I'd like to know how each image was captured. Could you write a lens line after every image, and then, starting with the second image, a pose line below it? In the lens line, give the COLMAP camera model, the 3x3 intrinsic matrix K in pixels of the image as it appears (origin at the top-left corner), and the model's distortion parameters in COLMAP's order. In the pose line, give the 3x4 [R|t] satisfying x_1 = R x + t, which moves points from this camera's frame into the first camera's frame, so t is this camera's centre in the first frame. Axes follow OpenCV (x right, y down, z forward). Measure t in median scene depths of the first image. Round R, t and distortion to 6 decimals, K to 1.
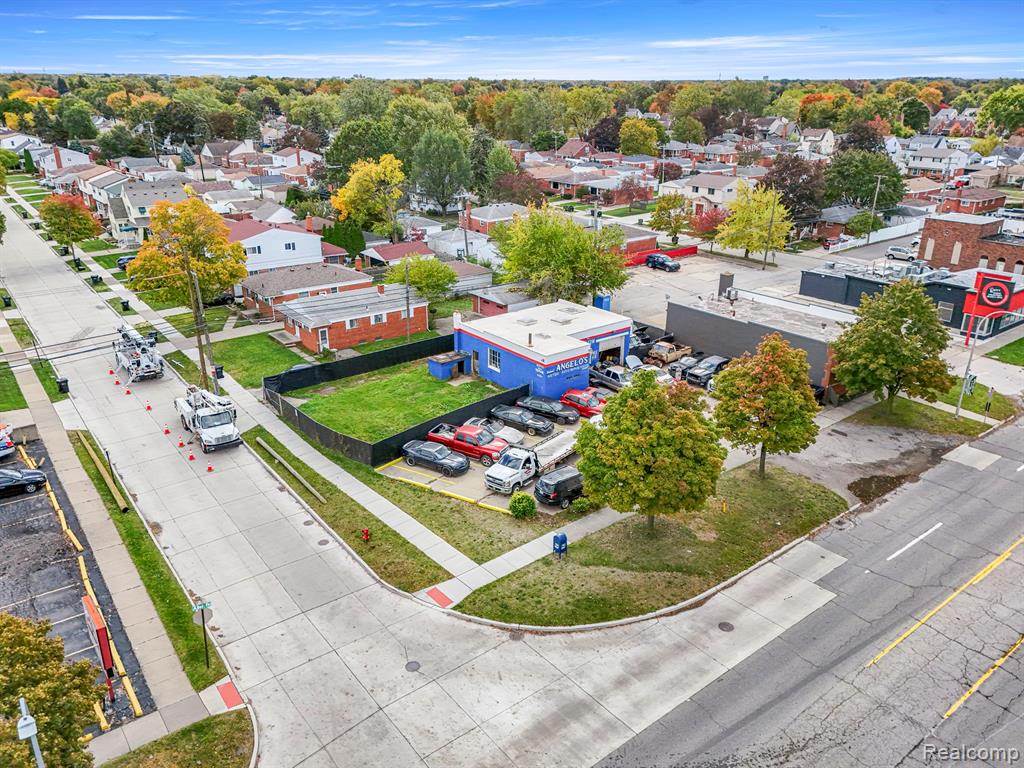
lens RADIAL K [[770.1, 0, 512.0], [0, 770.1, 384.0], [0, 0, 1]] dist [0.003684, -0.001976]
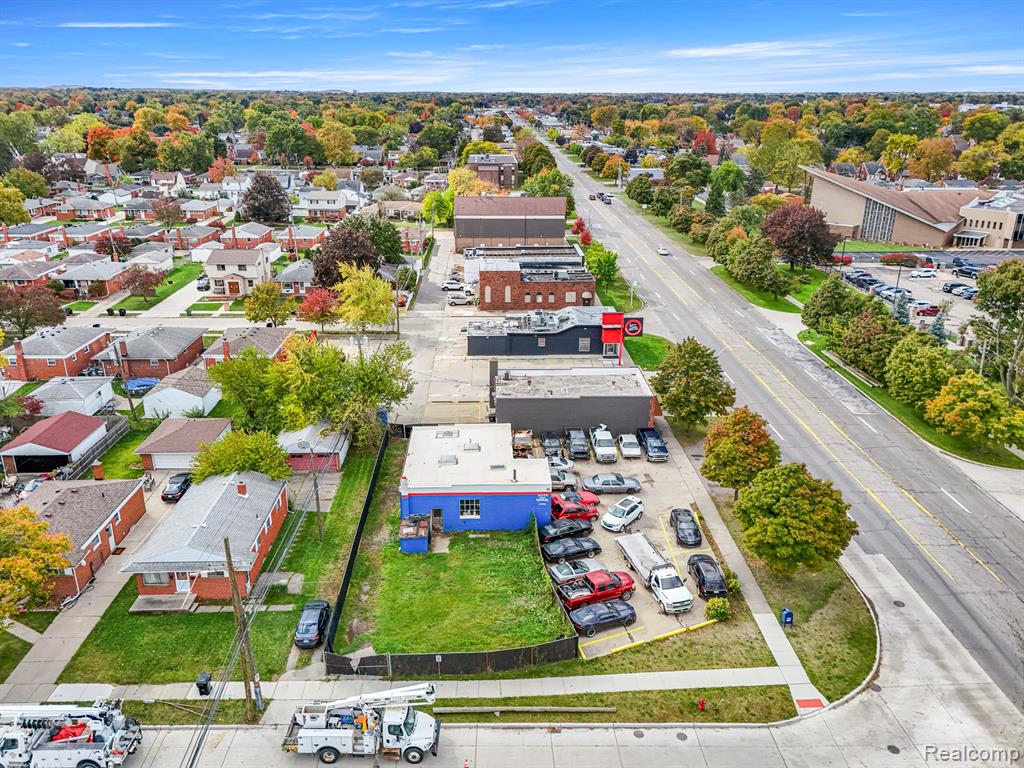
lens RADIAL K [[770.1, 0, 512.0], [0, 770.1, 384.0], [0, 0, 1]] dist [0.003684, -0.001976]
pose [[0.588569, -0.272791, 0.761033, -0.734709], [0.283457, 0.951226, 0.121746, -0.303217], [-0.757125, 0.144064, 0.637186, 0.330949]]
